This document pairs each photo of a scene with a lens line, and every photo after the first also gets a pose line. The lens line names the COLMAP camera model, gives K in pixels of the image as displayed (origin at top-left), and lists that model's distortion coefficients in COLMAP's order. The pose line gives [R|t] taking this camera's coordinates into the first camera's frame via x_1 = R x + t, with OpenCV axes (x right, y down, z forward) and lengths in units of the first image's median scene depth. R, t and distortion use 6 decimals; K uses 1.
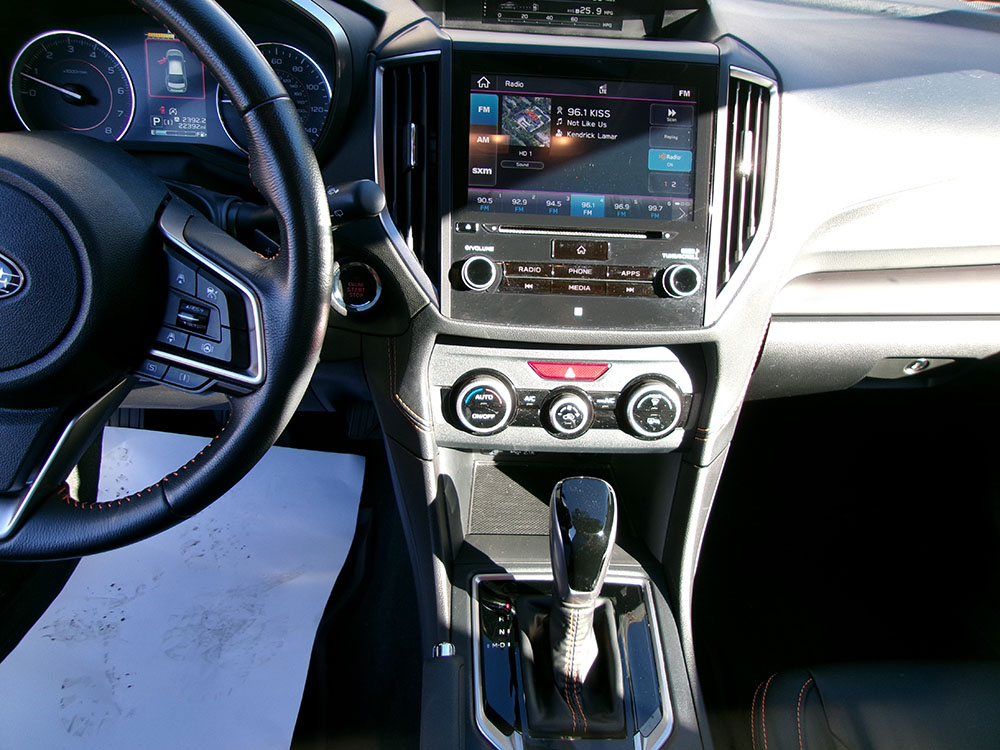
lens RADIAL K [[774.1, 0, 520.9], [0, 774.1, 373.3], [0, 0, 1]] dist [-0.023496, 0.042105]
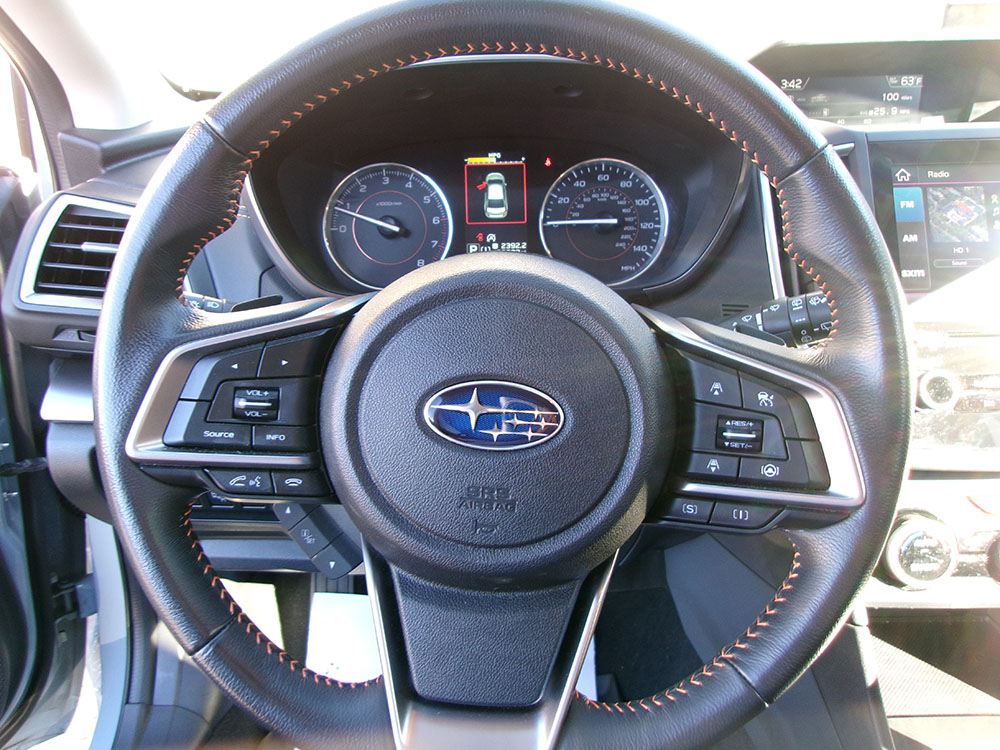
lens RADIAL K [[774.1, 0, 501.6], [0, 774.1, 381.5], [0, 0, 1]] dist [-0.023496, 0.042105]
pose [[0.996788, -0.054653, -0.058542, -0.443694], [0.043959, 0.984377, -0.170495, -0.017777], [0.066945, 0.167374, 0.983618, 0.145970]]
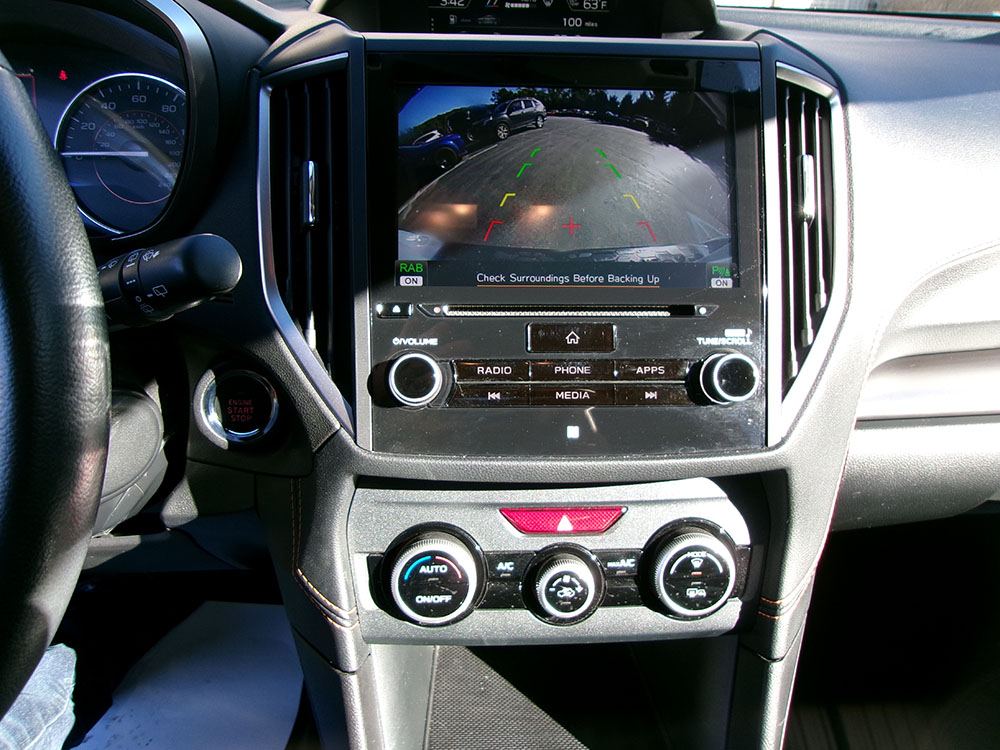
lens RADIAL K [[774.1, 0, 519.9], [0, 774.1, 365.9], [0, 0, 1]] dist [-0.023496, 0.042105]
pose [[0.999075, -0.041202, 0.012281, 0.024147], [0.042461, 0.990409, -0.131478, -0.050300], [-0.006746, 0.131878, 0.991243, 0.346058]]
